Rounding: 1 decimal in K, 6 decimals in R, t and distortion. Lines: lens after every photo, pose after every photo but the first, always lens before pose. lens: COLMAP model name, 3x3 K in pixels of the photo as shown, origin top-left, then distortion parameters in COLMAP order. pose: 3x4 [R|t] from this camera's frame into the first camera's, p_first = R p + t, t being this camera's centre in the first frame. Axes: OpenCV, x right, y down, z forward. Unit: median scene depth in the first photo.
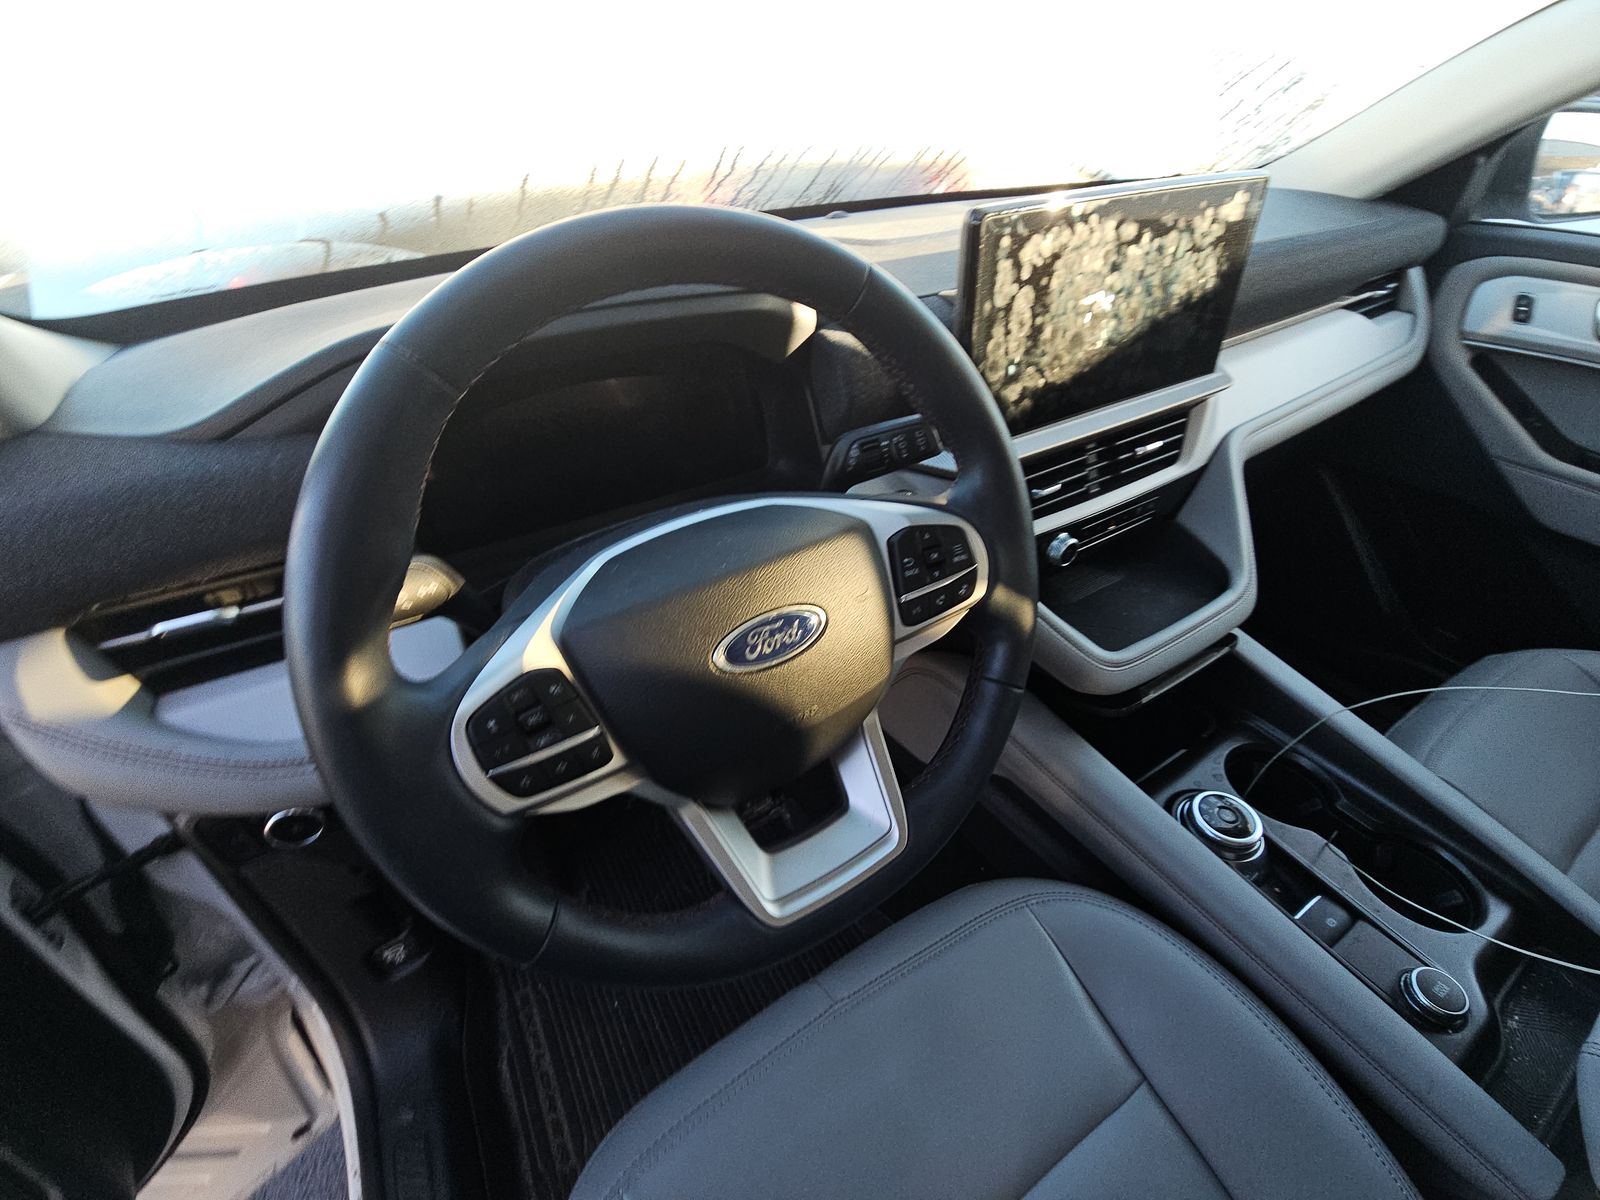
lens RADIAL K [[662.9, 0, 797.6], [0, 662.9, 611.4], [0, 0, 1]] dist [0.006517, -0.003128]
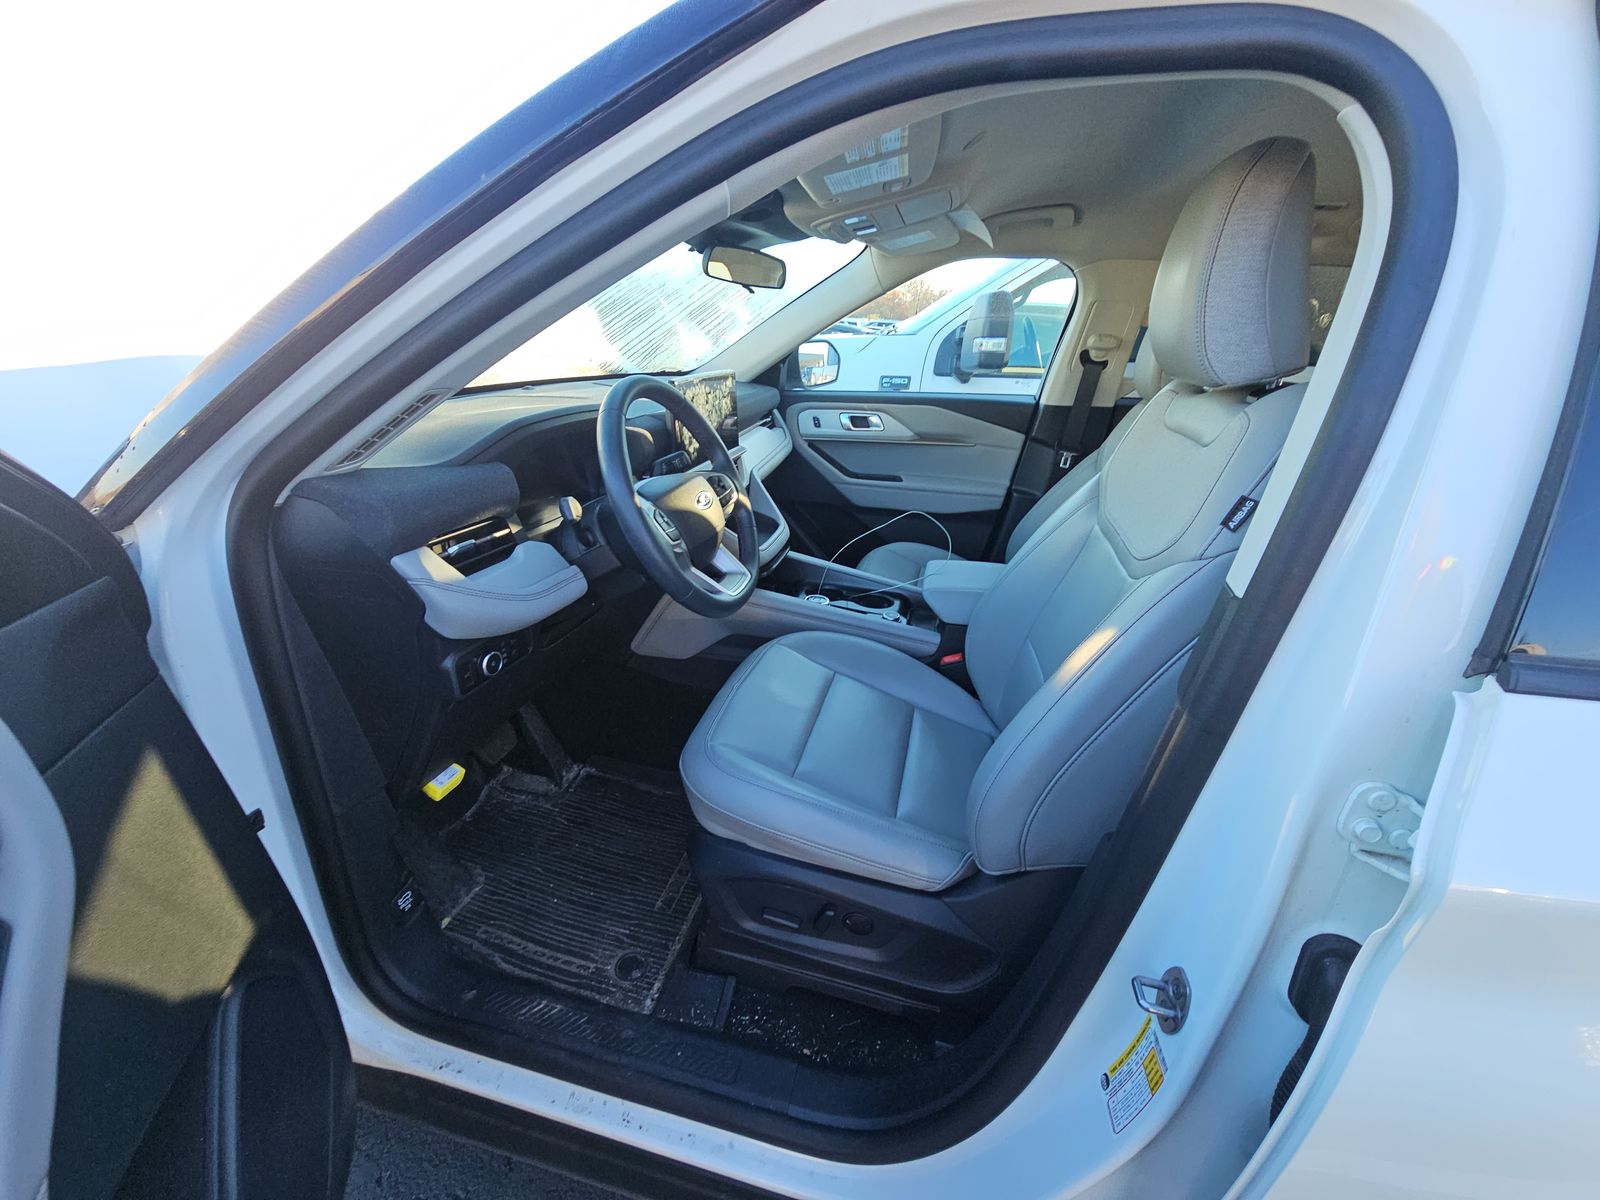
lens RADIAL K [[662.9, 0, 802.0], [0, 662.9, 606.0], [0, 0, 1]] dist [0.006517, -0.003128]
pose [[0.706667, -0.227861, 0.669851, -1.103332], [0.378606, 0.921560, -0.085930, 0.538319], [-0.597728, 0.314334, 0.737506, -0.824200]]
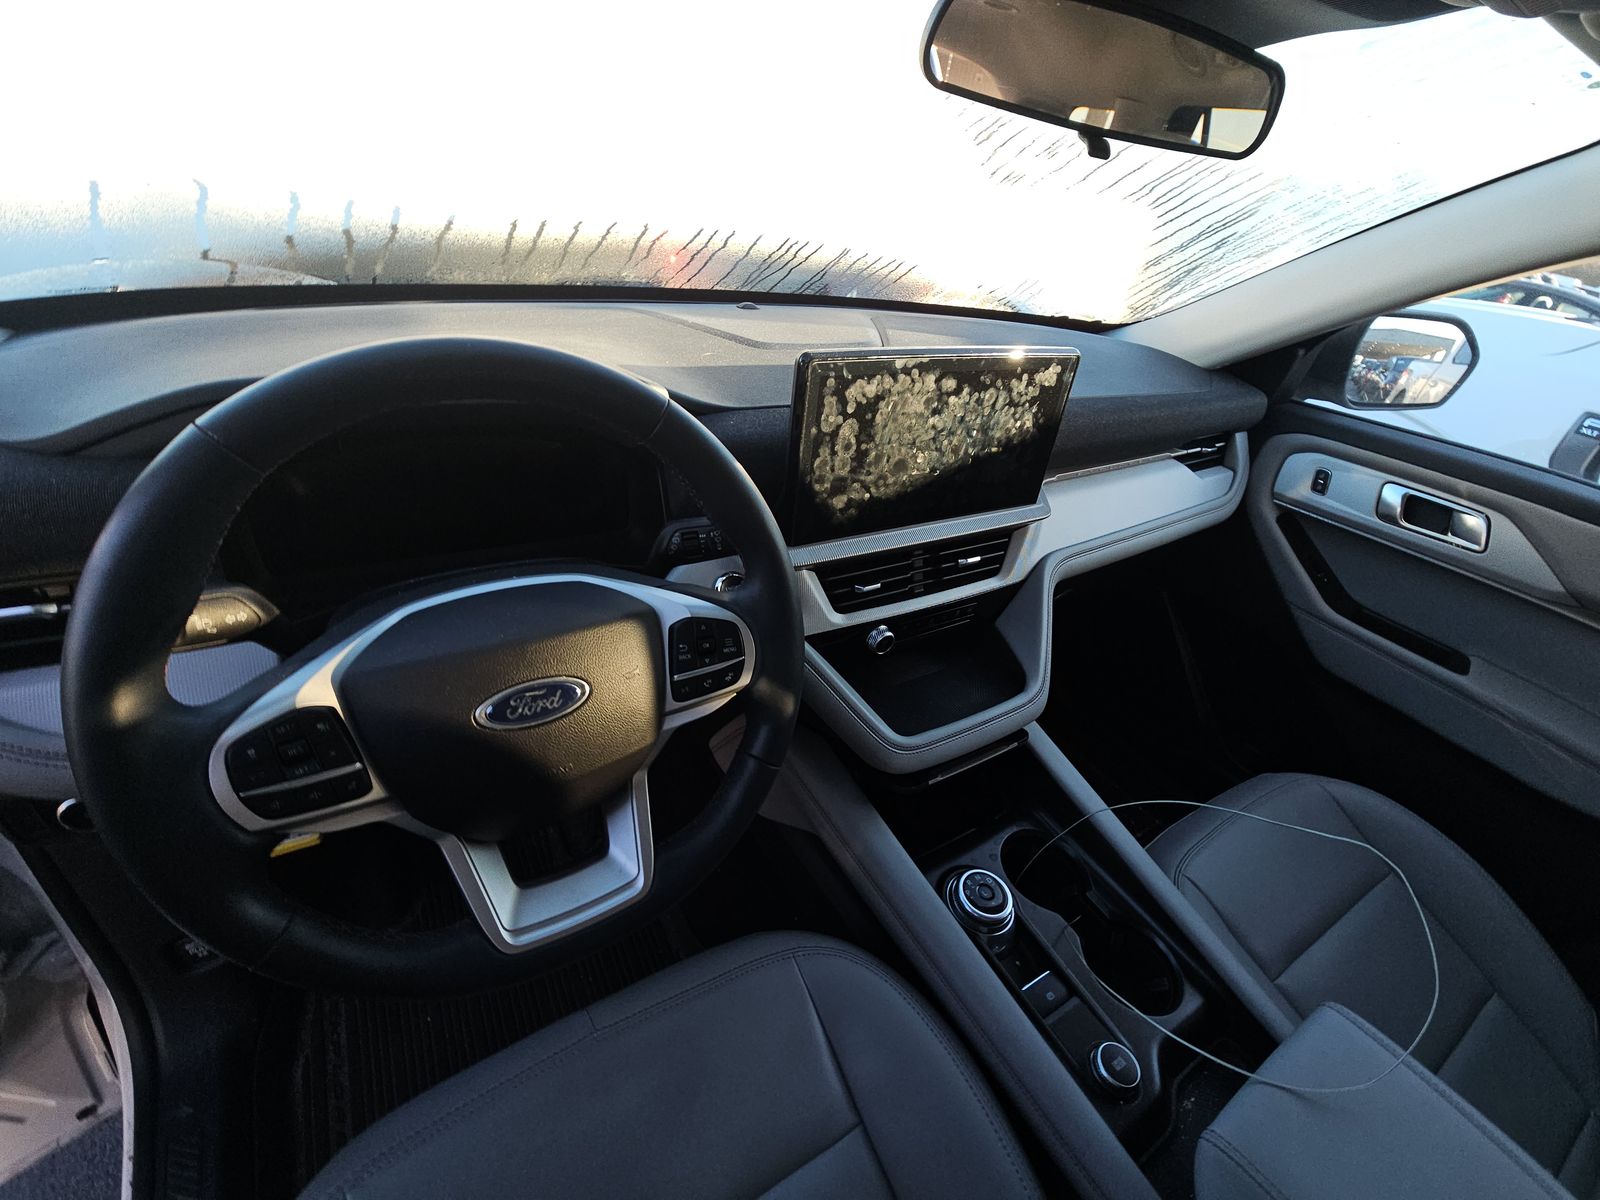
lens RADIAL K [[662.9, 0, 805.7], [0, 662.9, 609.0], [0, 0, 1]] dist [0.006517, -0.003128]
pose [[0.987240, 0.138306, 0.078924, 0.199745], [-0.134830, 0.989714, -0.047819, -0.082583], [-0.084726, 0.036568, 0.995733, -0.131328]]
